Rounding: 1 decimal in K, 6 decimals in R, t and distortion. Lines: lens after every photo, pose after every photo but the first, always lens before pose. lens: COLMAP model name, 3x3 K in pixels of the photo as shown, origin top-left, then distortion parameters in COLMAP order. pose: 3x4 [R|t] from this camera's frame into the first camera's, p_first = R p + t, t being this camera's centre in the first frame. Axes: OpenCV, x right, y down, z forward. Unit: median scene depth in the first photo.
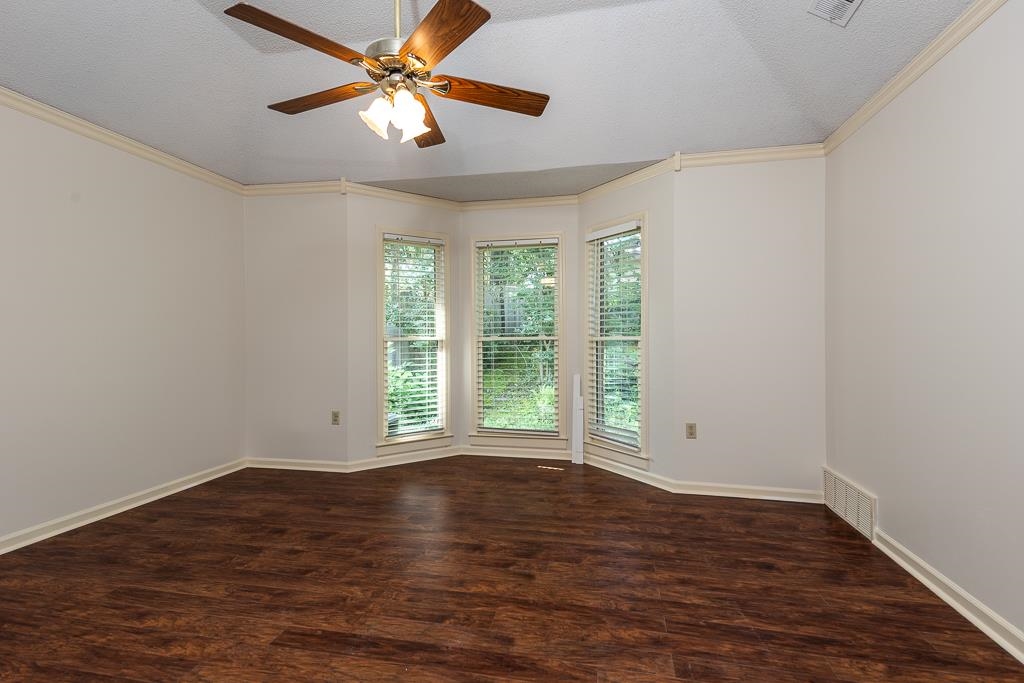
lens RADIAL K [[495.1, 0, 520.4], [0, 495.1, 335.8], [0, 0, 1]] dist [0.051215, -0.018353]
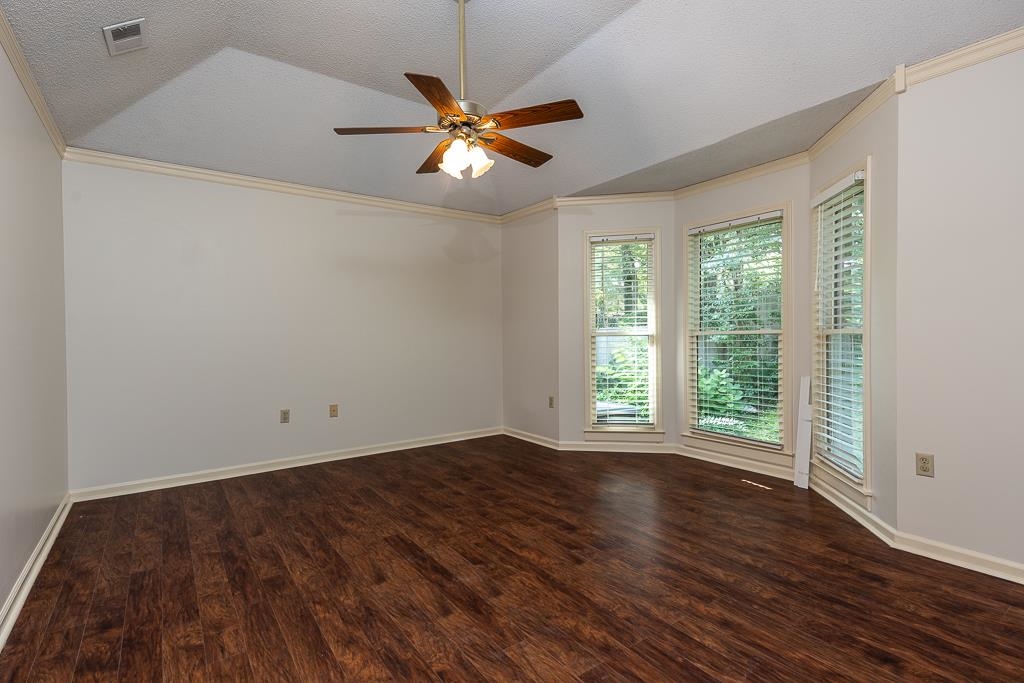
lens RADIAL K [[495.1, 0, 493.3], [0, 495.1, 332.6], [0, 0, 1]] dist [0.051215, -0.018353]
pose [[0.721760, -0.008806, -0.692087, 0.532628], [0.012091, 0.999927, -0.000114, 0.001301], [0.692037, -0.008286, 0.721814, 0.109607]]
